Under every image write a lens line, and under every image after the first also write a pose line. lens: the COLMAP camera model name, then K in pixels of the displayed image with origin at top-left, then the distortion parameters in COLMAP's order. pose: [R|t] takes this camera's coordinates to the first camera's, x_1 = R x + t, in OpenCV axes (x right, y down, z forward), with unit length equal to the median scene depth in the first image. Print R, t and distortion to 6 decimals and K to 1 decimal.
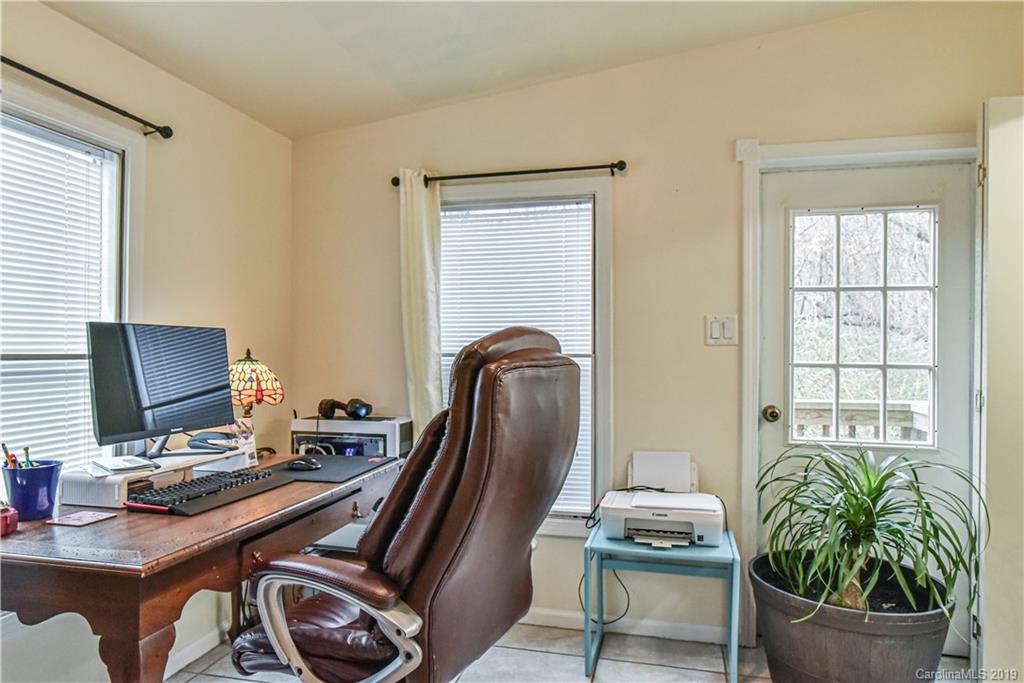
lens RADIAL K [[654.1, 0, 512.0], [0, 654.1, 341.5], [0, 0, 1]] dist [0.001399, 0.000783]
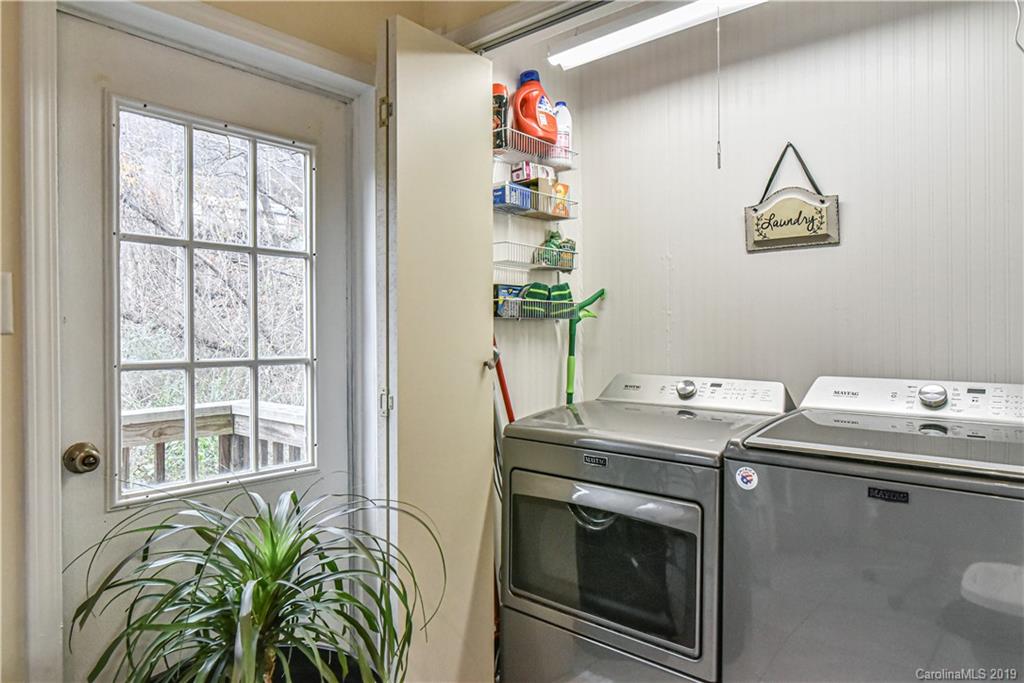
lens RADIAL K [[640.4, 0, 512.0], [0, 640.4, 341.5], [0, 0, 1]] dist [-0.018798, -0.000215]
pose [[0.457993, -0.018780, 0.888758, 0.091881], [0.003364, 0.999806, 0.019393, 0.003260], [-0.888950, -0.005892, 0.457967, 0.443216]]
